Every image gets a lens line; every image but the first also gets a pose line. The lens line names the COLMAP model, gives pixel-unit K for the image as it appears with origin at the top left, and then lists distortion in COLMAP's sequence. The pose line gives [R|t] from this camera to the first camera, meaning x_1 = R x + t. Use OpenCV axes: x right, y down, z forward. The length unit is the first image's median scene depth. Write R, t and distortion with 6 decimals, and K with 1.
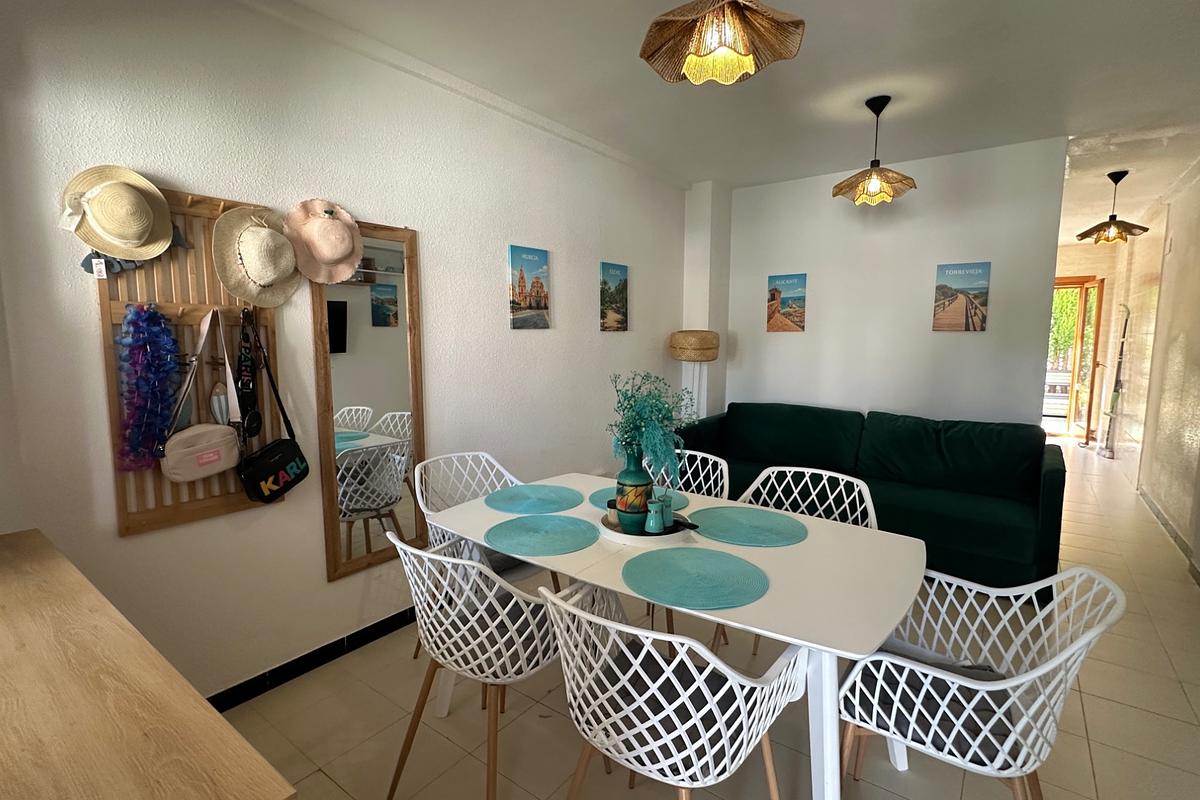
lens RADIAL K [[566.0, 0, 600.3], [0, 566.0, 398.1], [0, 0, 1]] dist [-0.000039, 0.000095]
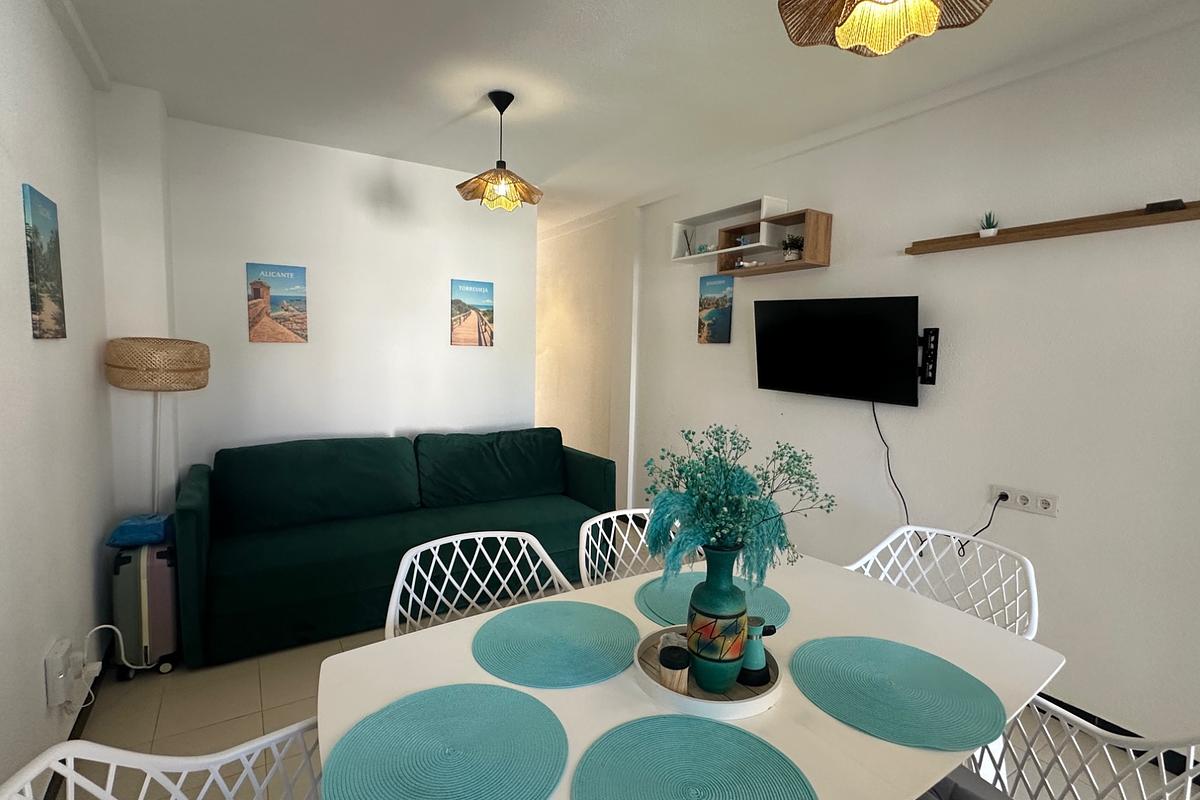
lens RADIAL K [[566.0, 0, 600.3], [0, 566.0, 398.1], [0, 0, 1]] dist [-0.000039, 0.000095]
pose [[0.359343, -0.076515, 0.930064, -0.421448], [0.084904, 0.995180, 0.049069, -0.090513], [-0.929335, 0.061333, 0.364107, 0.686923]]
